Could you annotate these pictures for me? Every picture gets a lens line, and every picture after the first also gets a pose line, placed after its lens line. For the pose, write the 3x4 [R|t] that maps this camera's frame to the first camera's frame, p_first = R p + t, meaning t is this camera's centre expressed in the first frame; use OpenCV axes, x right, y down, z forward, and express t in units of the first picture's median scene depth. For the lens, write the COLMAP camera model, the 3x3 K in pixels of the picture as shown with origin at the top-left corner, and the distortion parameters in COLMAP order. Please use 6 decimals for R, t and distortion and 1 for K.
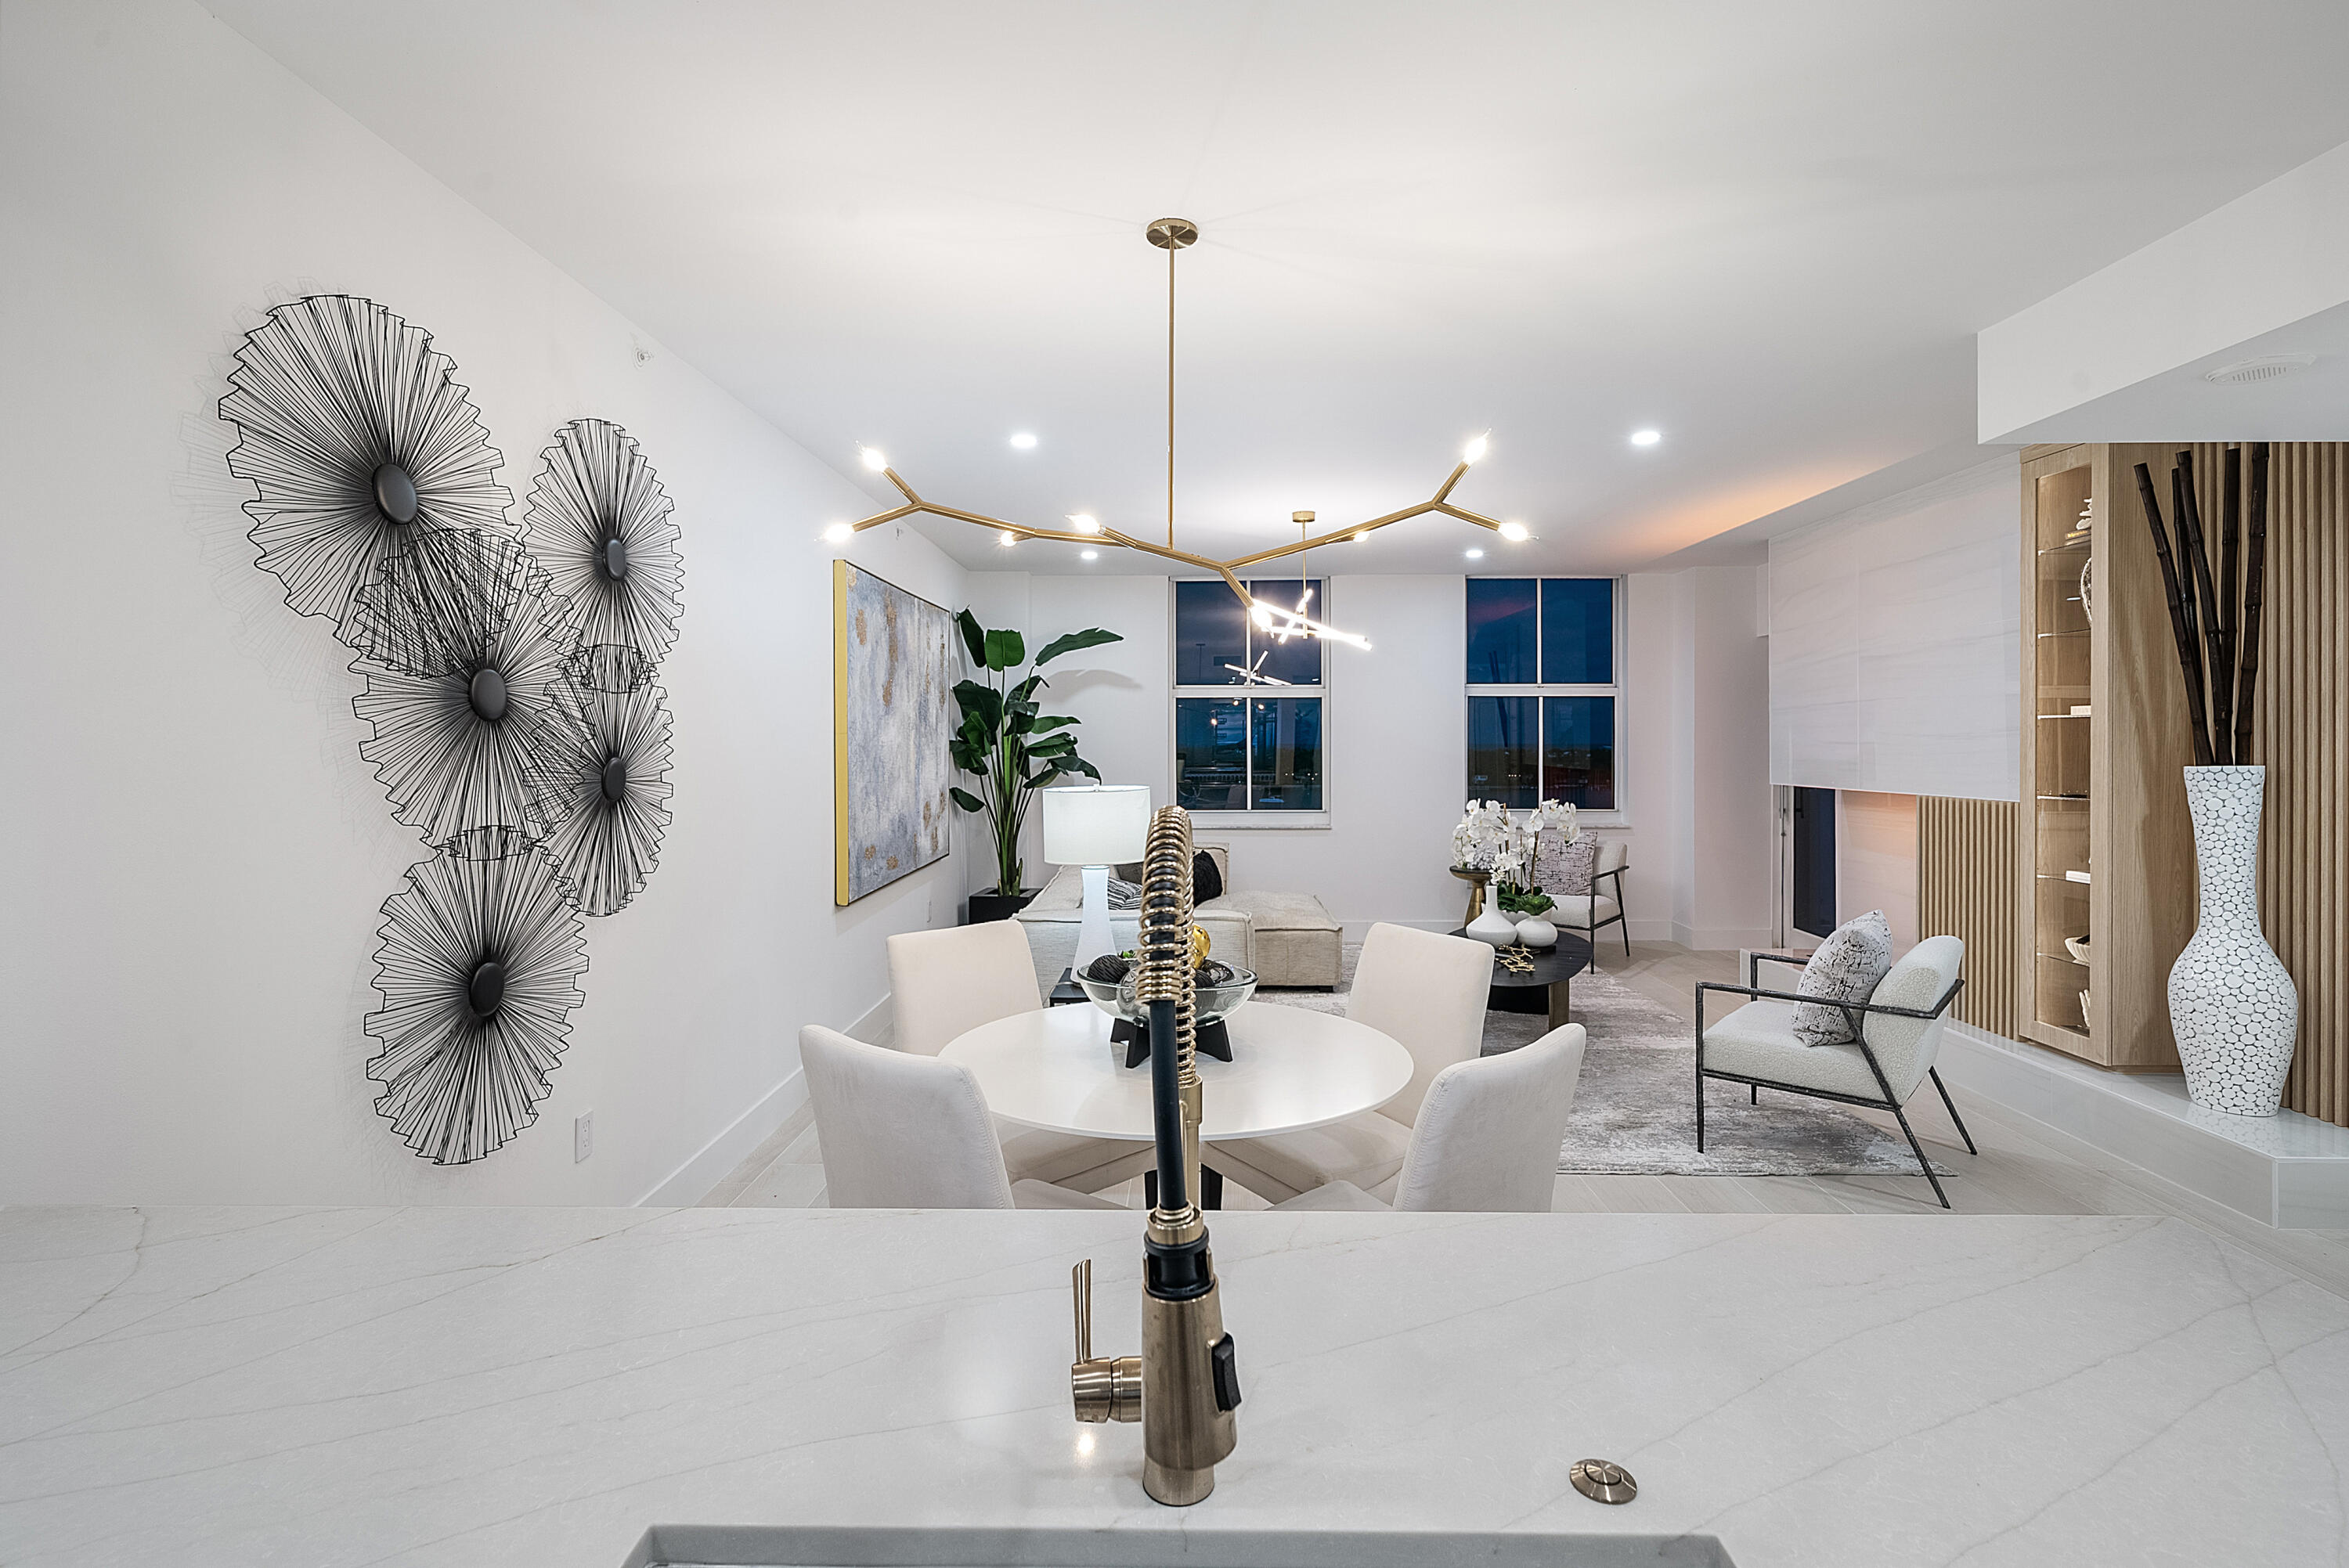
lens RADIAL K [[1115.5, 0, 1276.5], [0, 1115.5, 738.1], [0, 0, 1]] dist [0.004002, 0.000878]
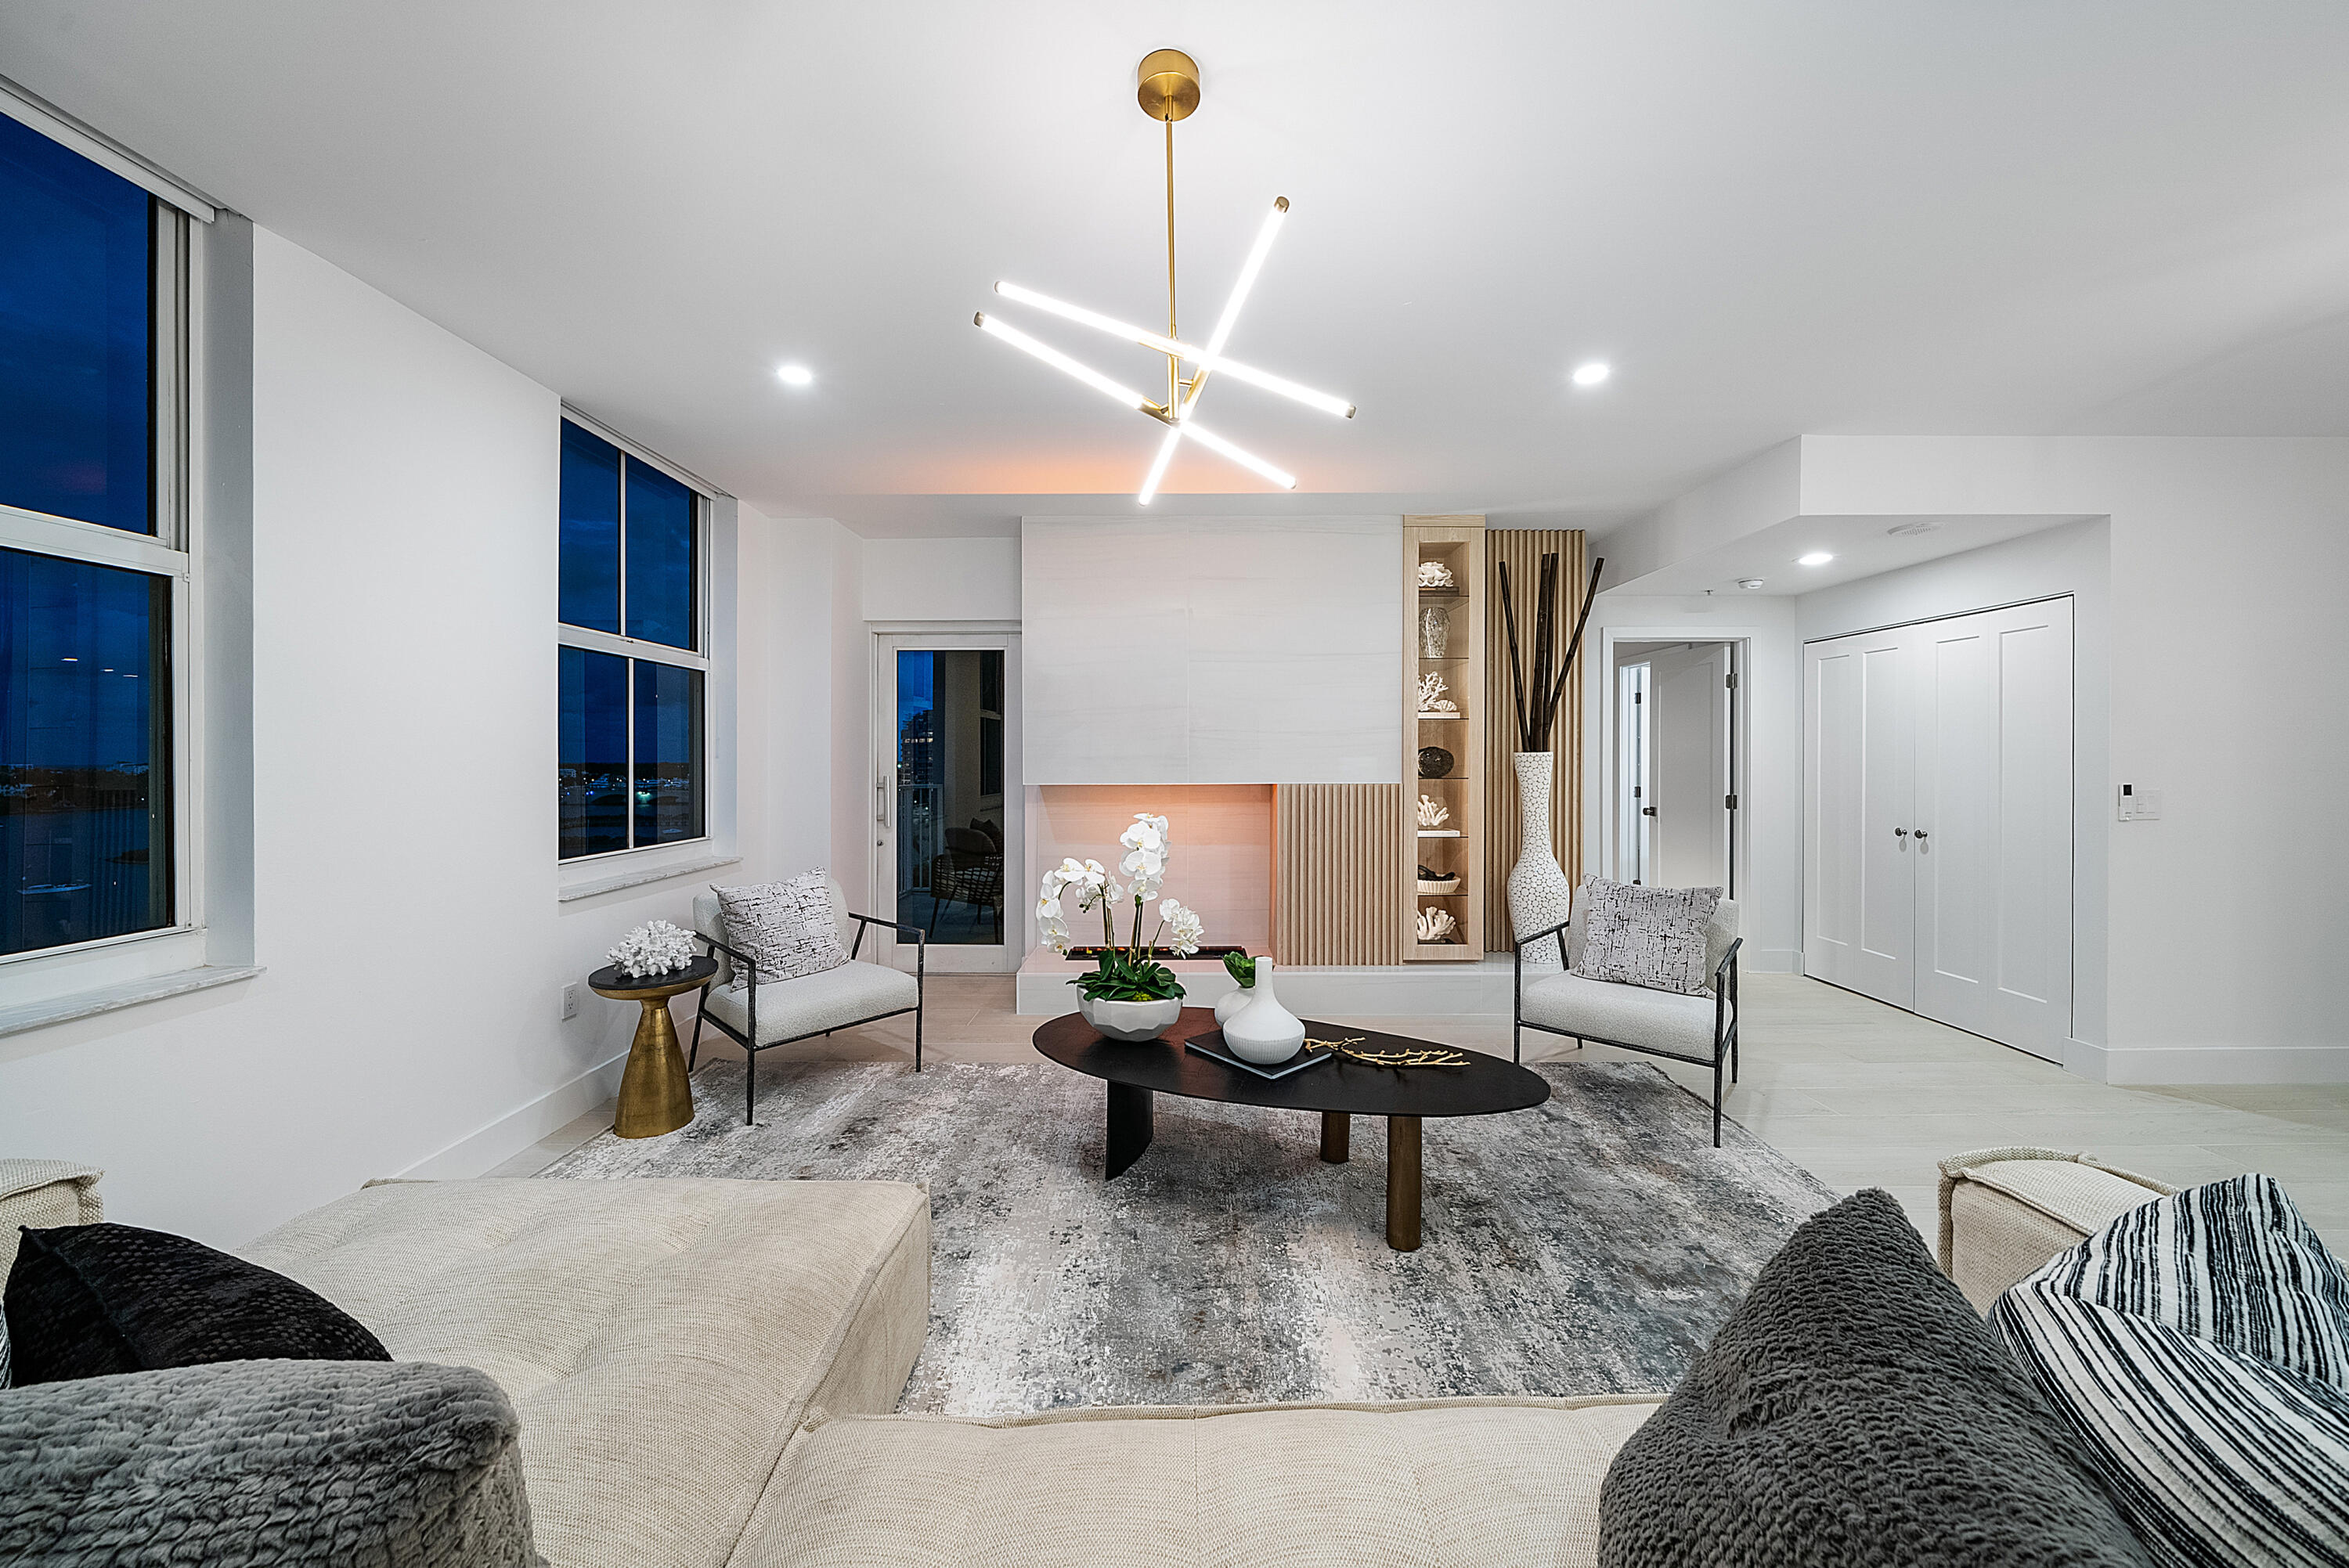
lens RADIAL K [[799.2, 0, 1211.5], [0, 799.2, 765.0], [0, 0, 1]] dist [-0.000975, -0.000082]
pose [[0.068481, -0.010934, 0.997593, -0.313098], [0.000134, 0.999940, 0.010951, 0.028449], [-0.997652, -0.000616, 0.068478, 1.279578]]
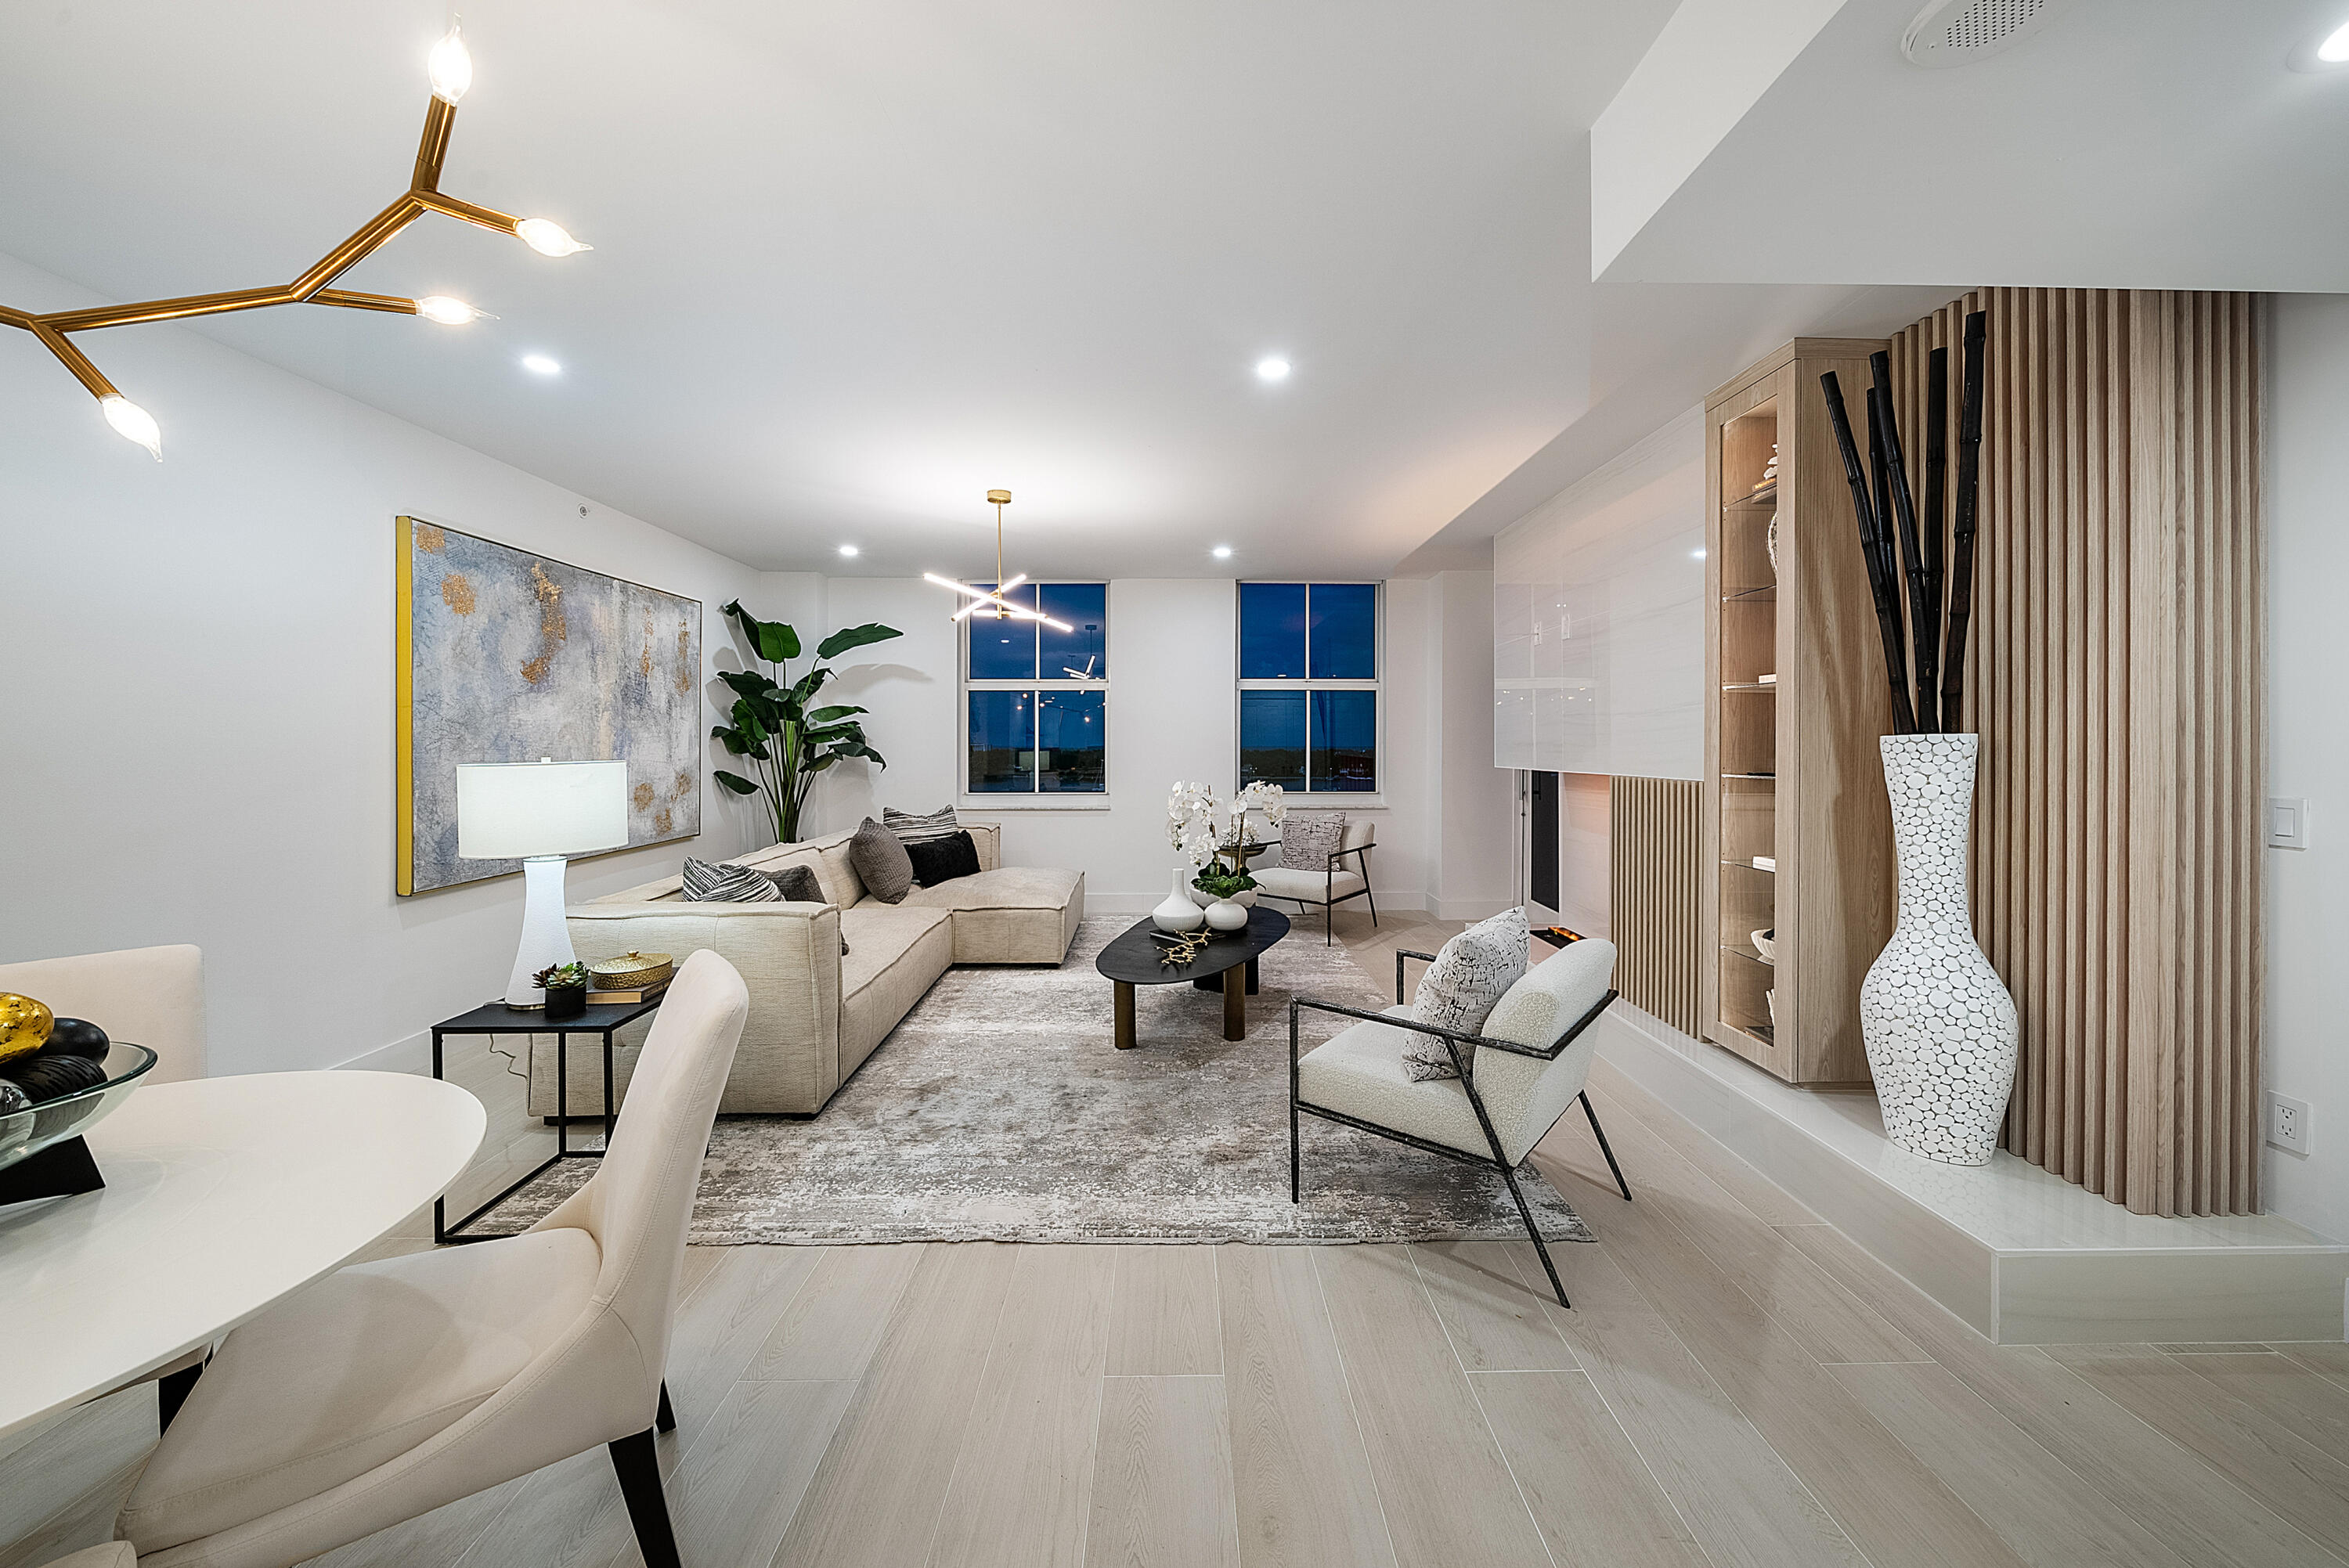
lens RADIAL K [[815.4, 0, 1223.0], [0, 815.4, 744.8], [0, 0, 1]] dist [-0.000821, -0.000136]
pose [[0.999978, -0.001307, -0.006570, 0.303457], [0.001330, 0.999993, 0.003522, 0.027179], [0.006565, -0.003530, 0.999972, 0.363335]]
